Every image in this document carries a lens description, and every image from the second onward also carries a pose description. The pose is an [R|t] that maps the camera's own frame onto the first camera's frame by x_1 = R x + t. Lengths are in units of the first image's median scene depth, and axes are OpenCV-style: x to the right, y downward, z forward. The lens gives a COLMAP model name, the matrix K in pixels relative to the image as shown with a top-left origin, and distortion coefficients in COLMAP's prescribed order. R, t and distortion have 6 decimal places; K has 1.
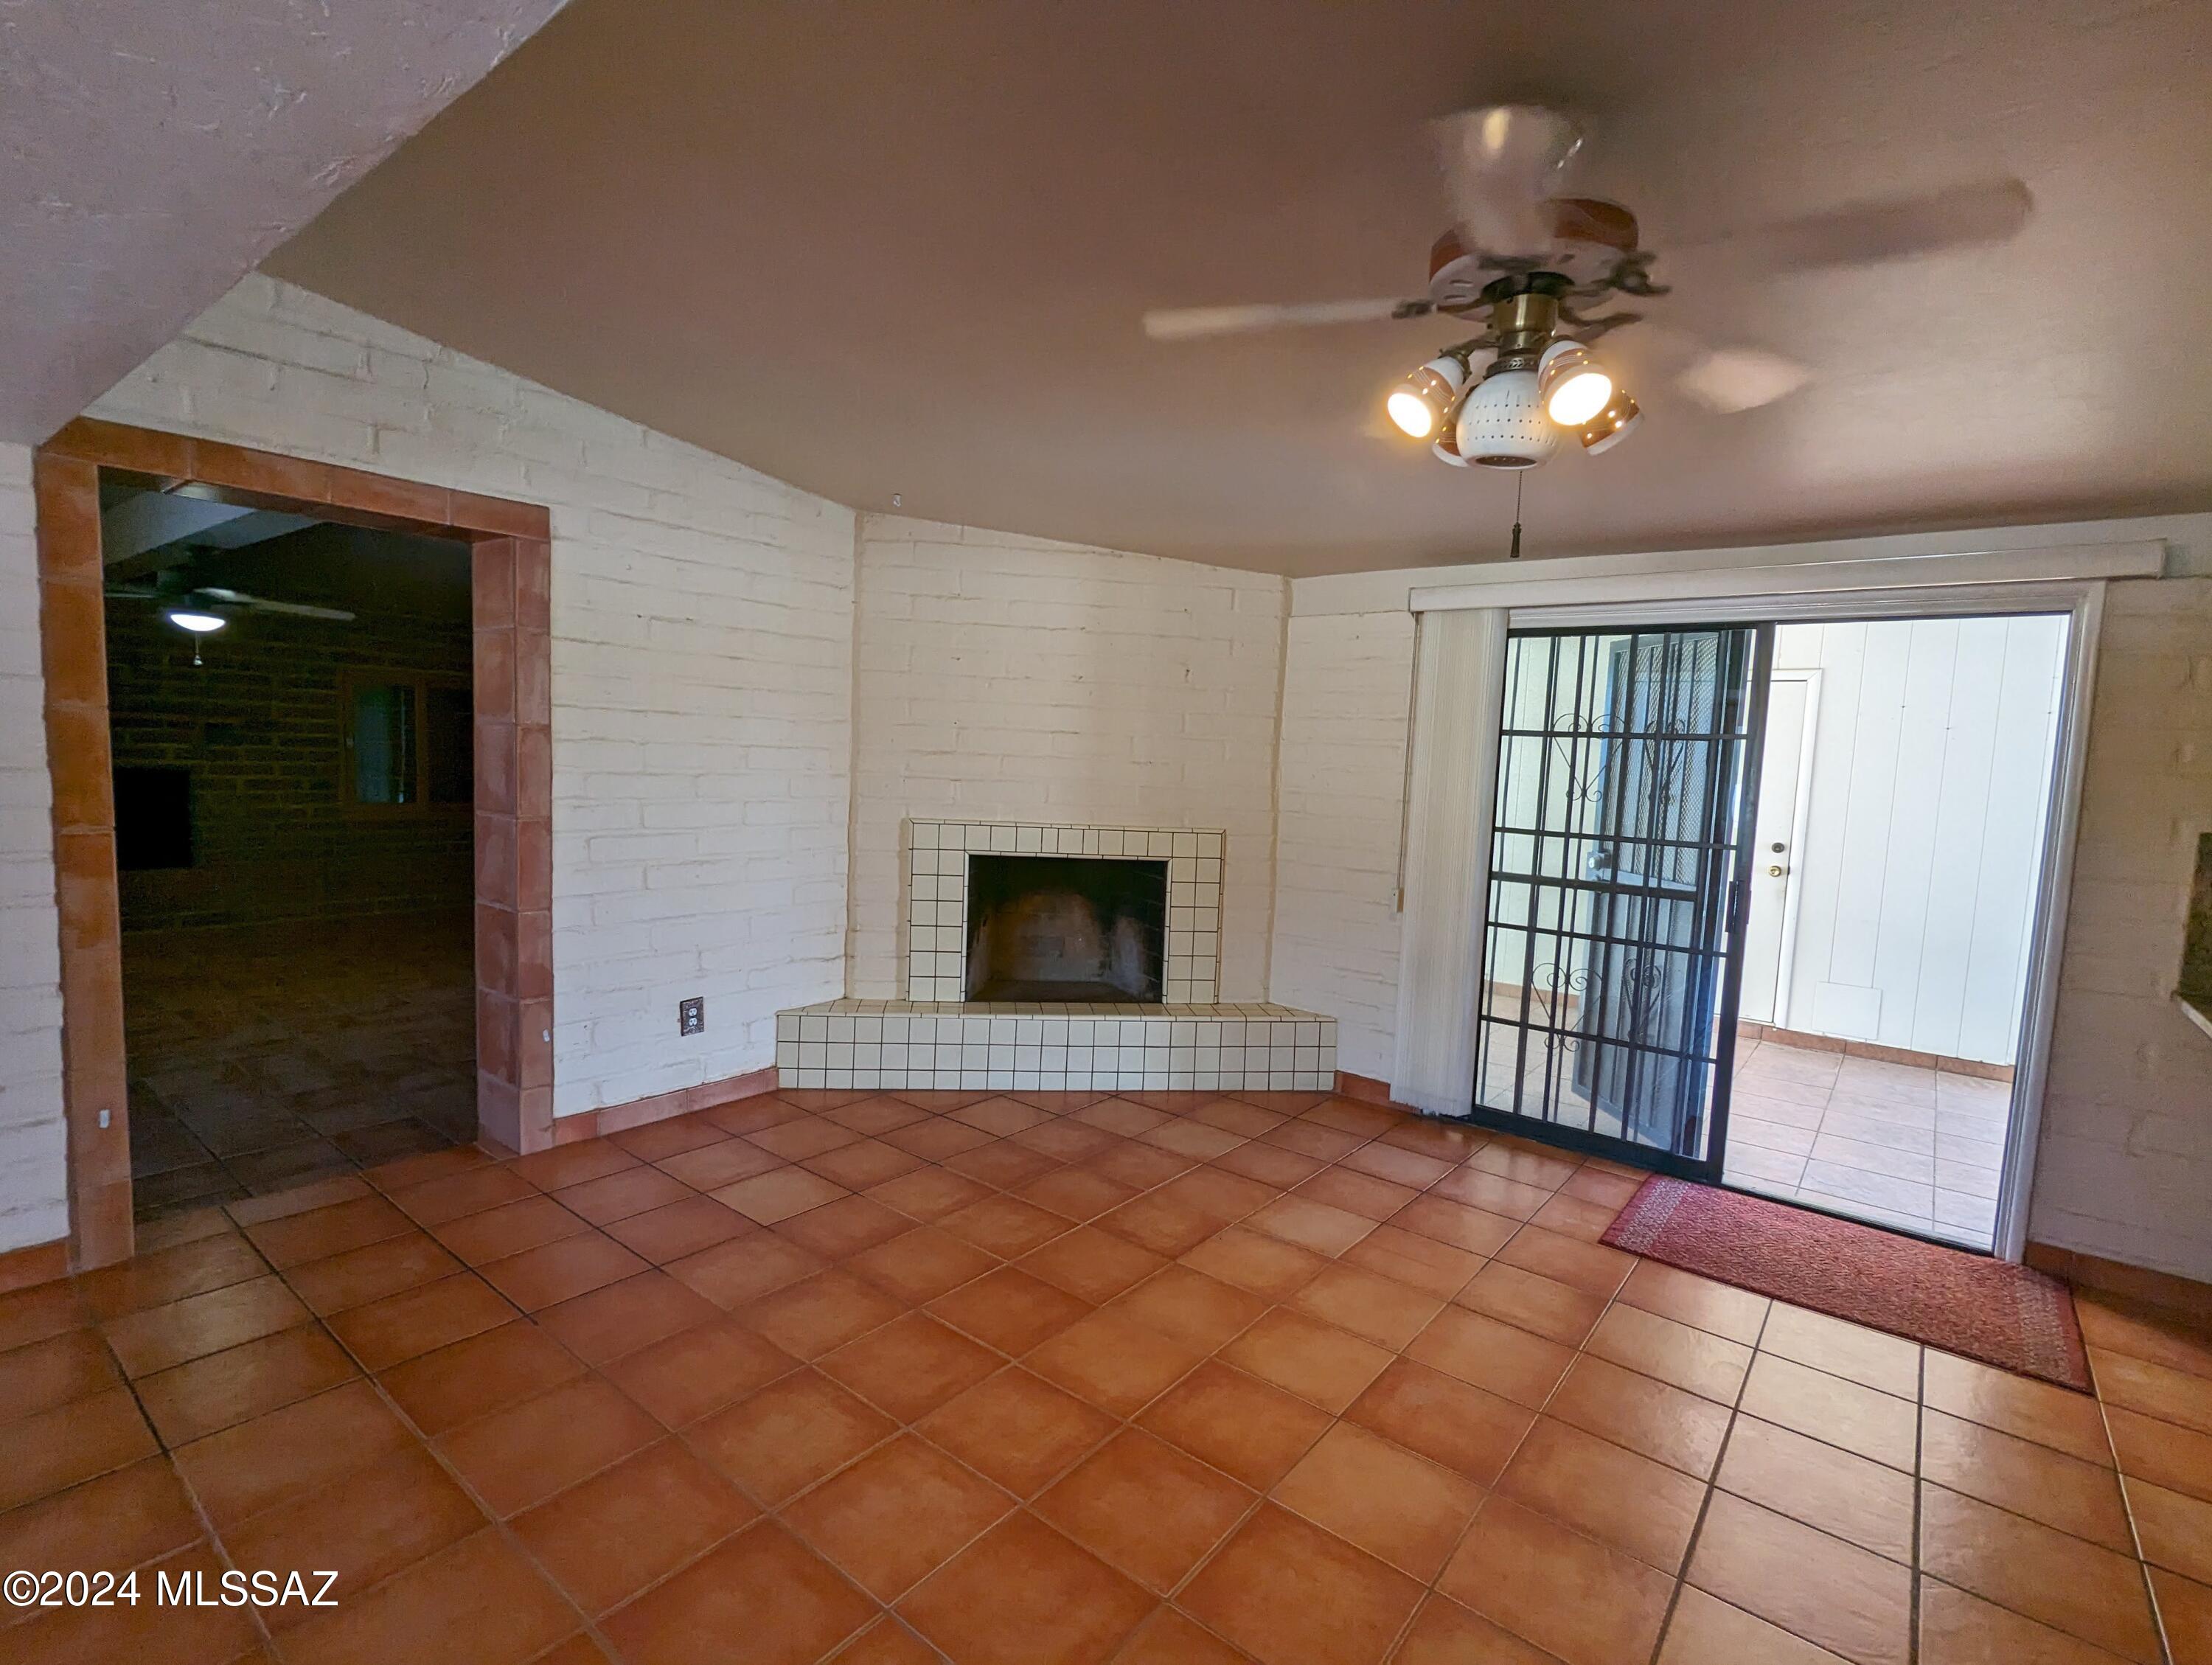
lens RADIAL K [[1053.4, 0, 1105.5], [0, 1053.4, 856.7], [0, 0, 1]] dist [0.000455, -0.000305]
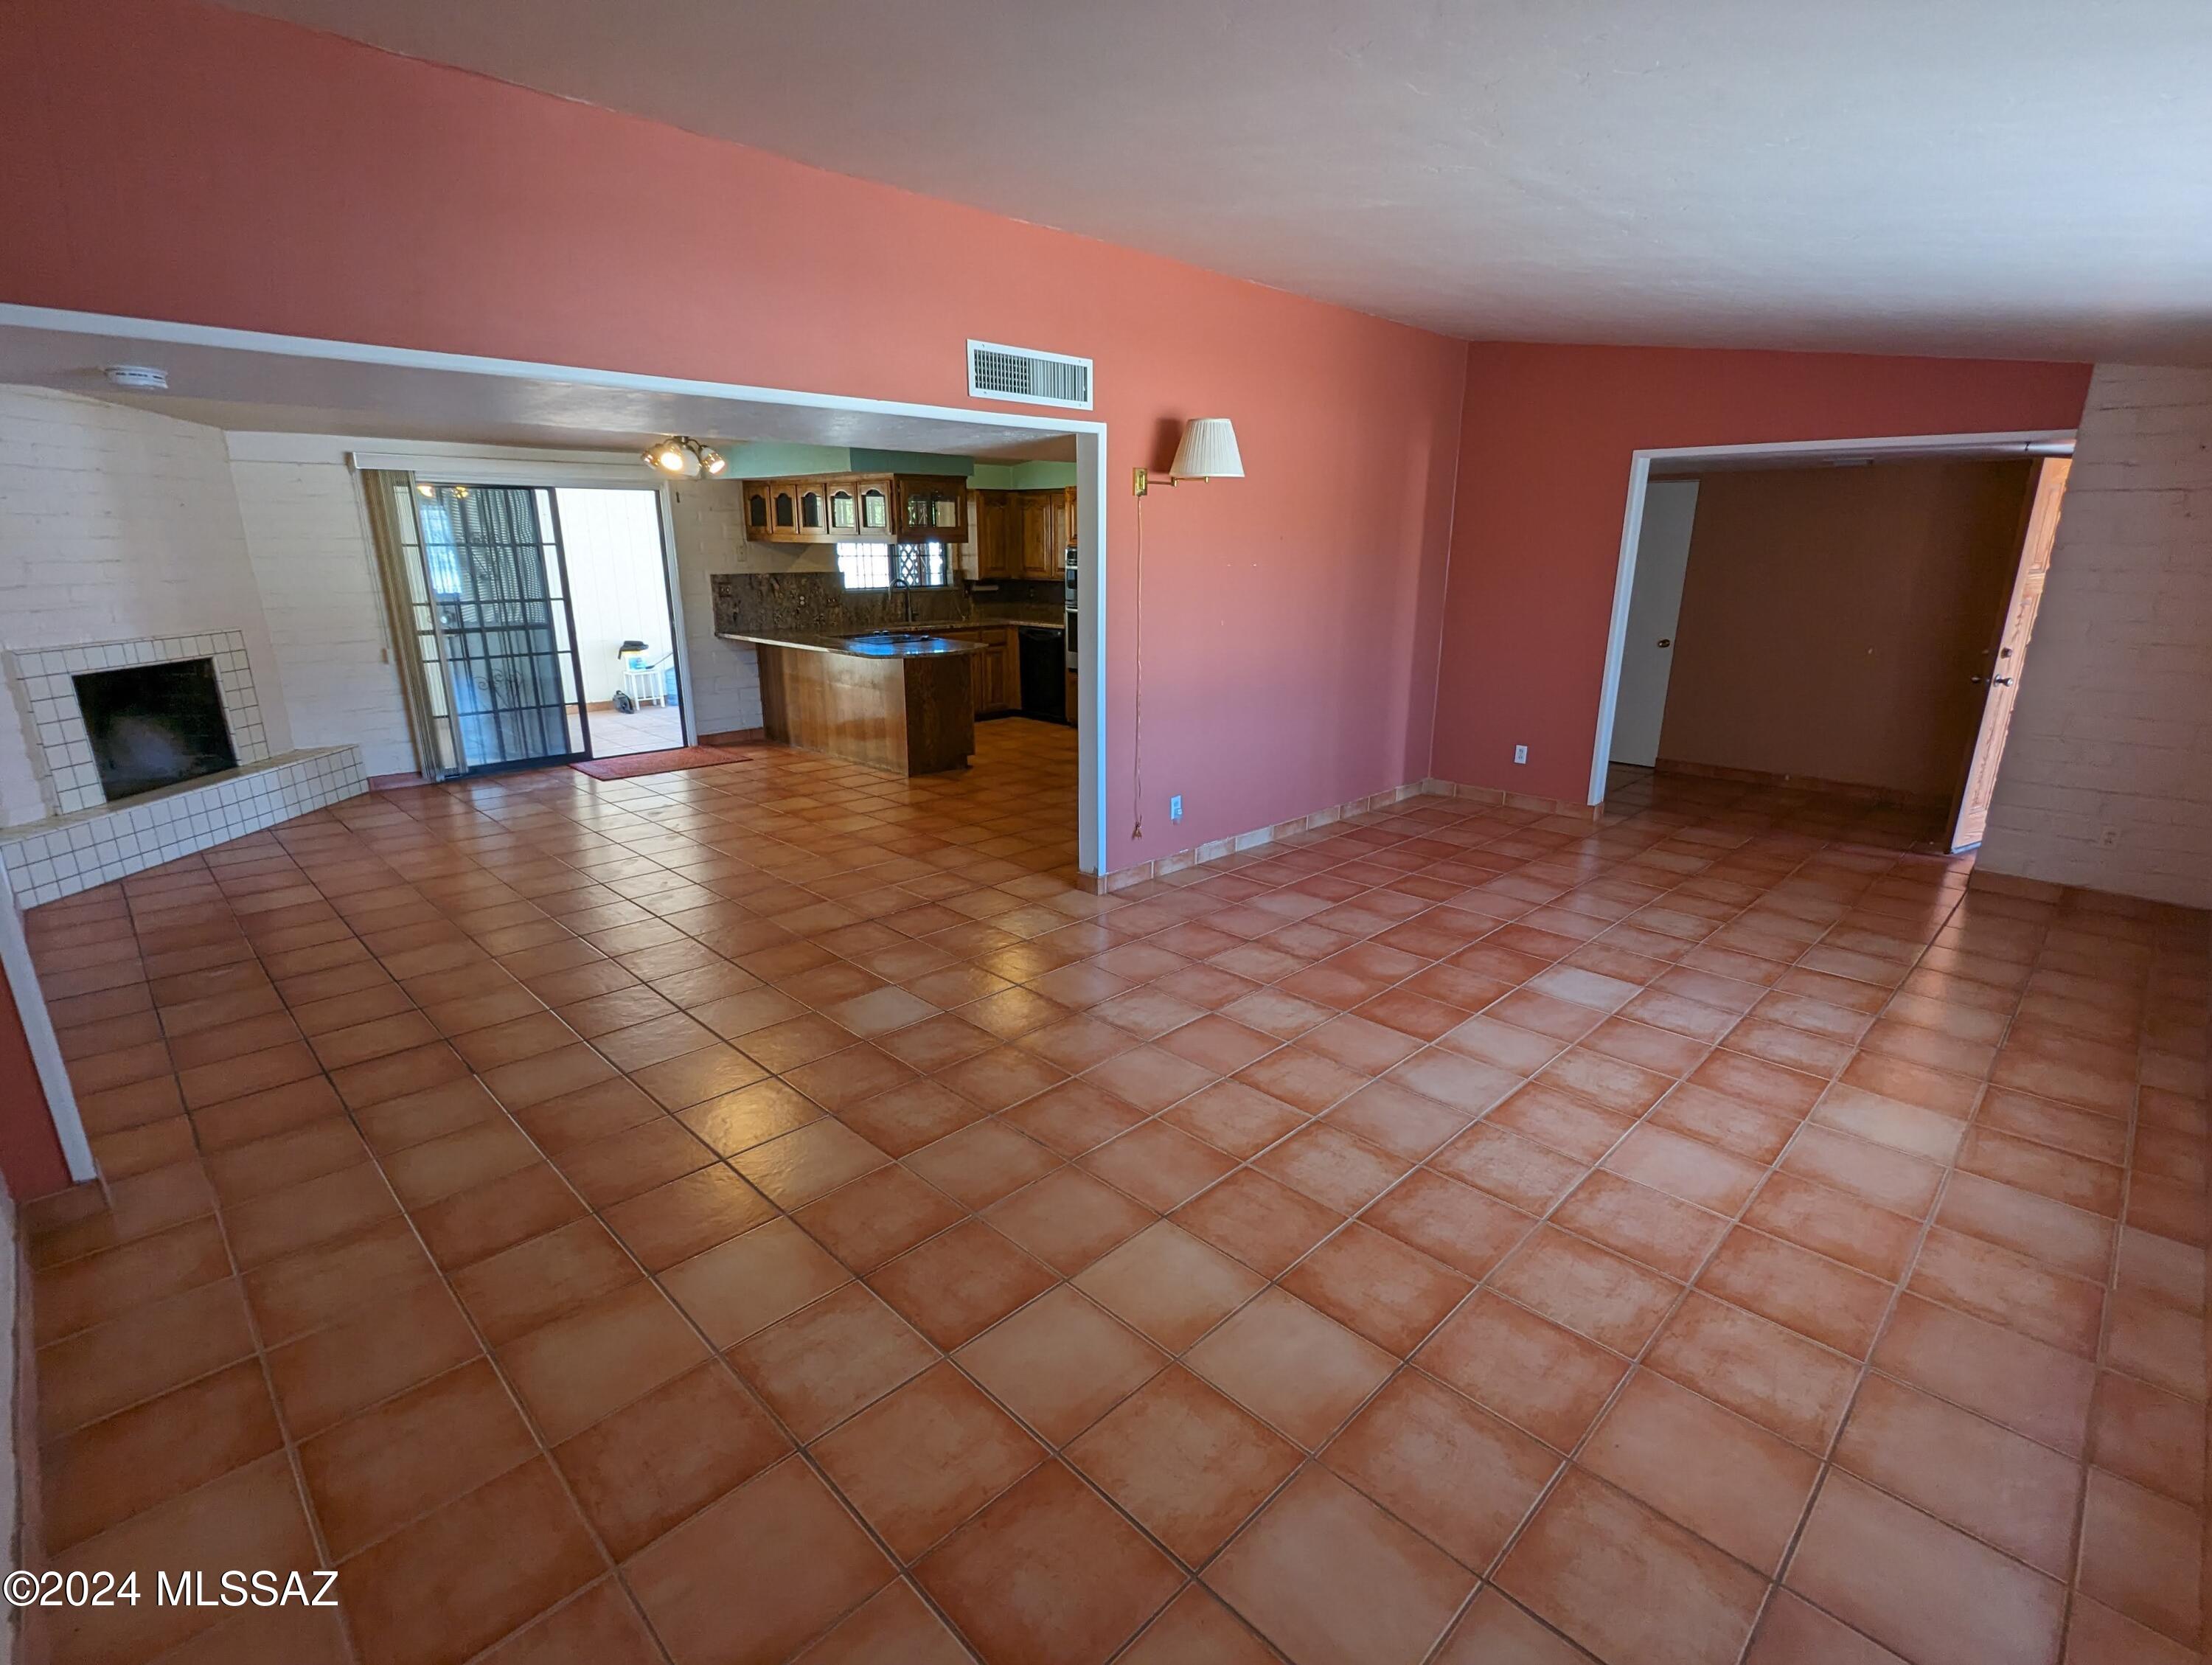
lens RADIAL K [[1053.4, 0, 1089.7], [0, 1053.4, 844.5], [0, 0, 1]] dist [0.000455, -0.000305]
pose [[0.125212, -0.319114, 0.939408, -1.299418], [0.105520, 0.945773, 0.307212, -0.073890], [-0.986503, 0.060660, 0.152095, -0.299969]]
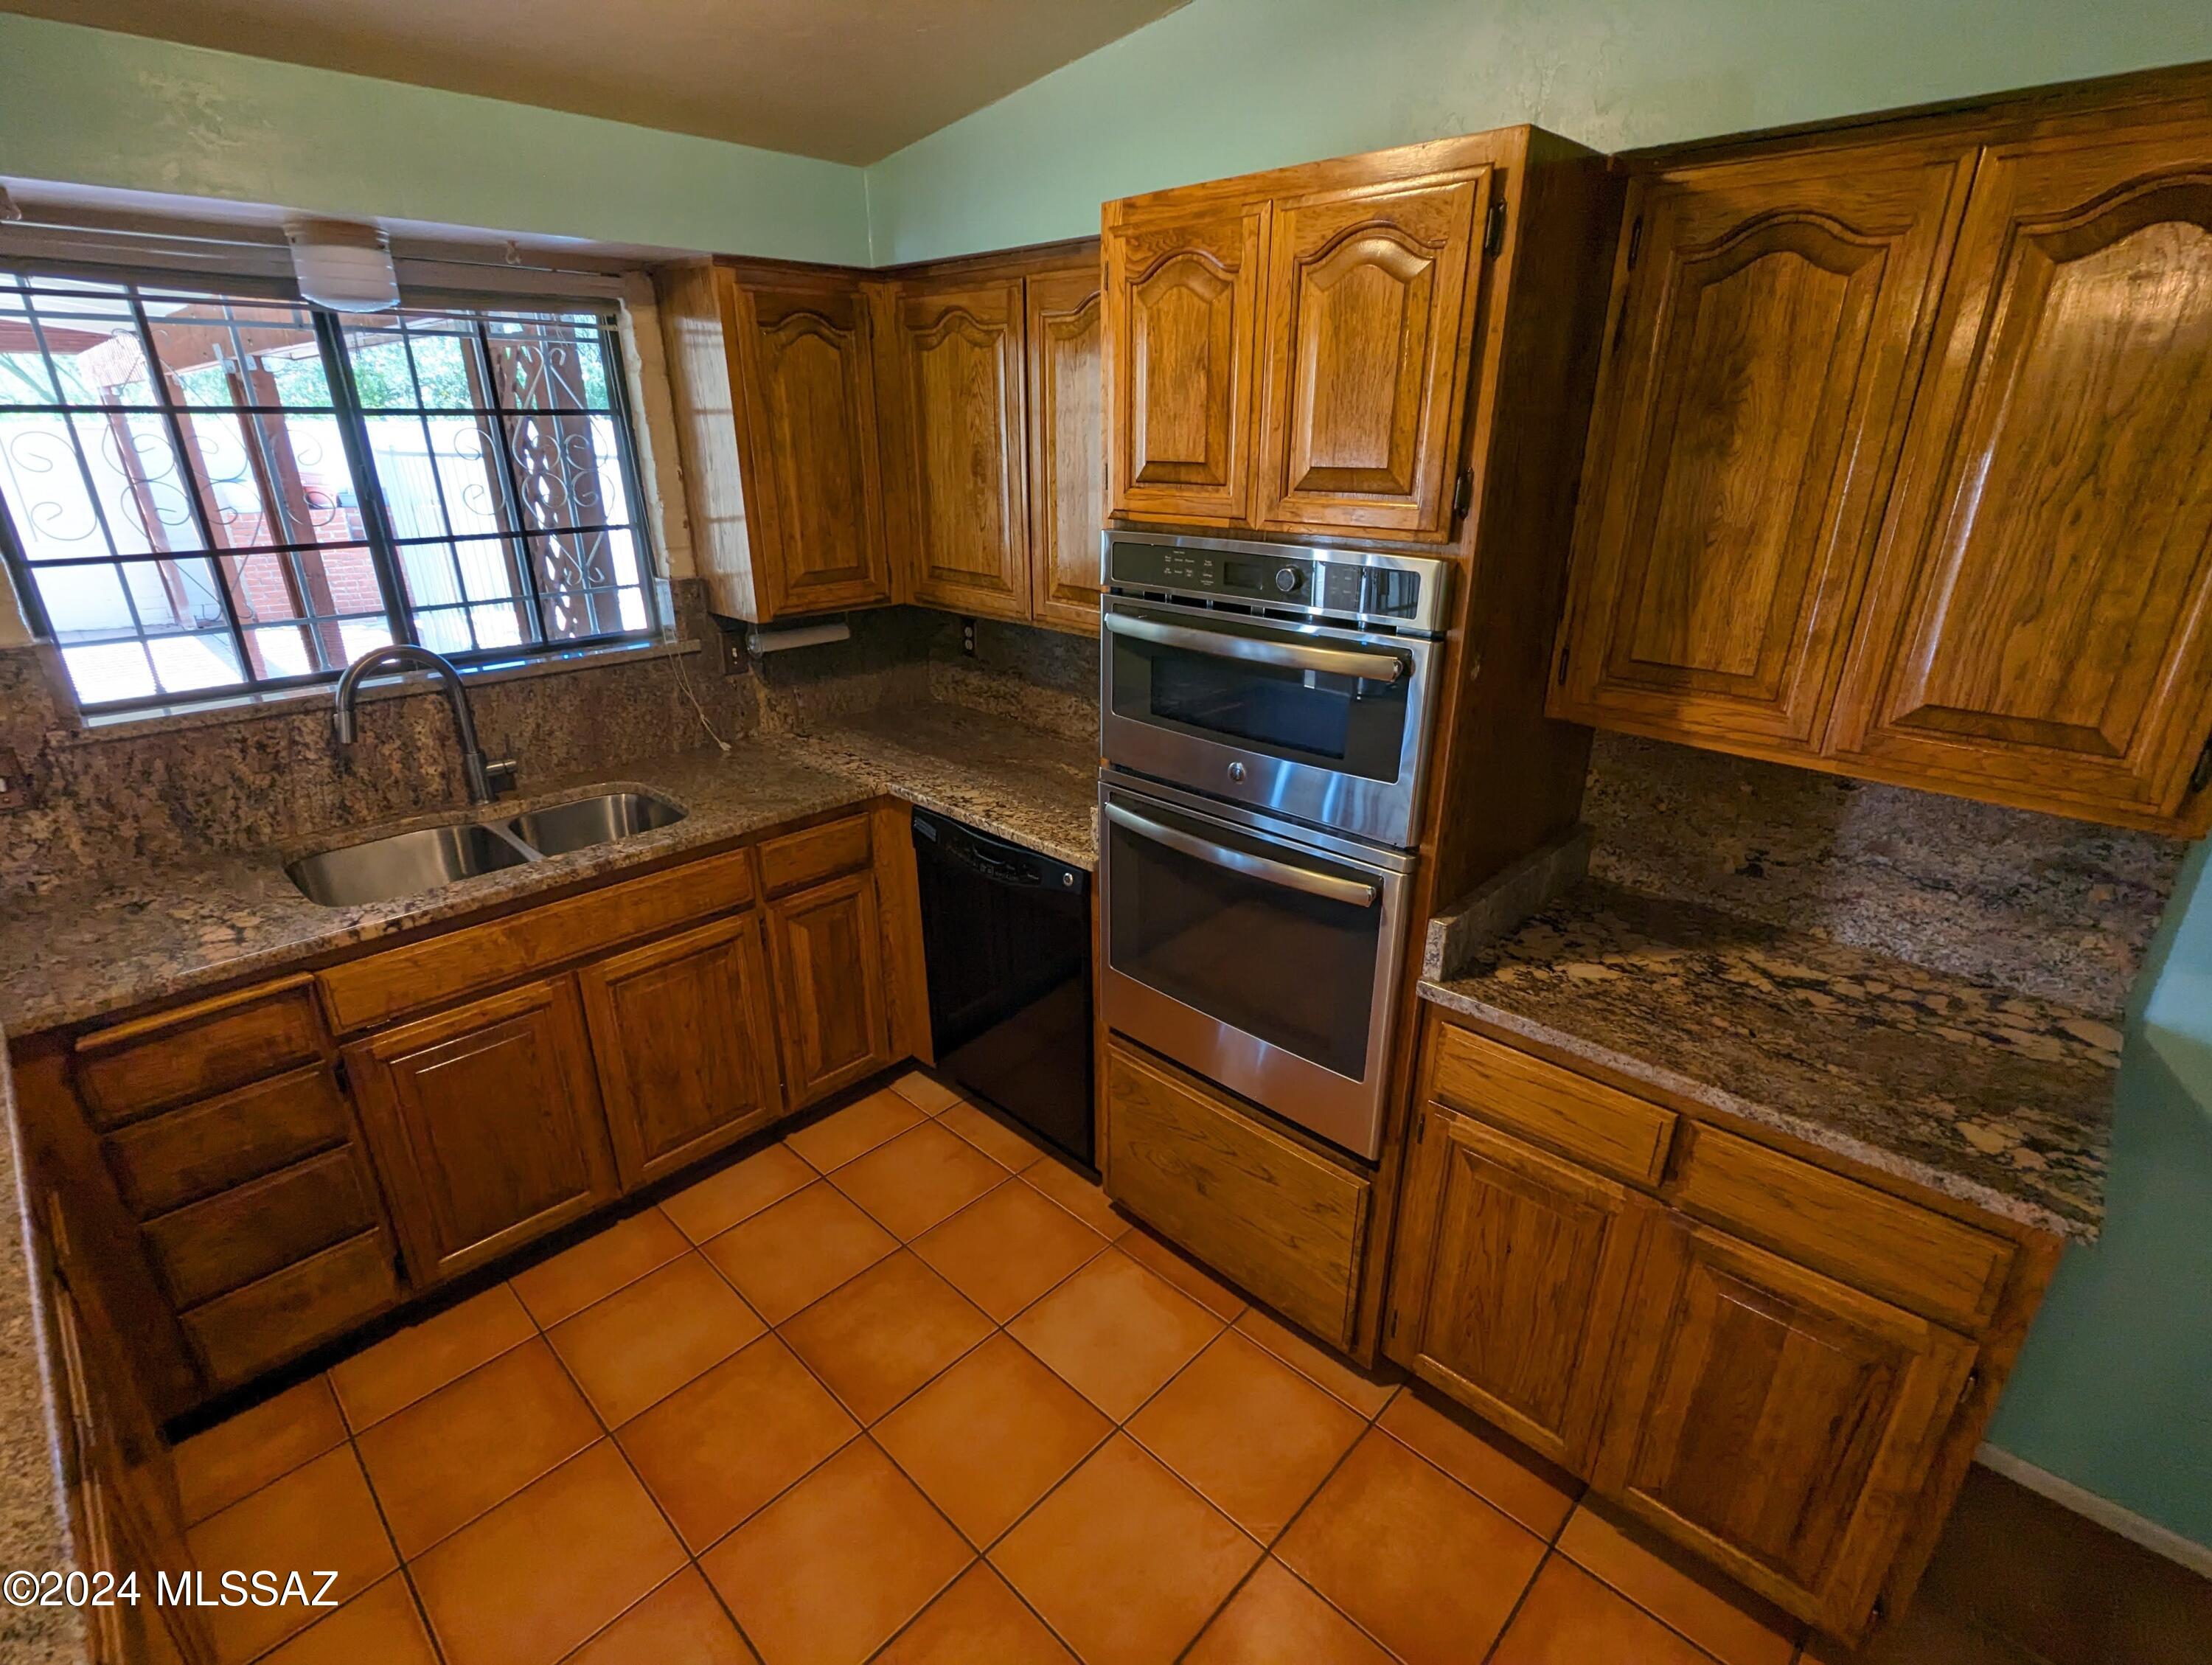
lens RADIAL K [[1053.4, 0, 1097.5], [0, 1053.4, 844.8], [0, 0, 1]] dist [0.000455, -0.000305]
pose [[0.096833, -0.411815, 0.906108, 0.576436], [0.108622, 0.909321, 0.401668, -0.045109], [-0.989356, 0.059529, 0.132785, 0.010217]]
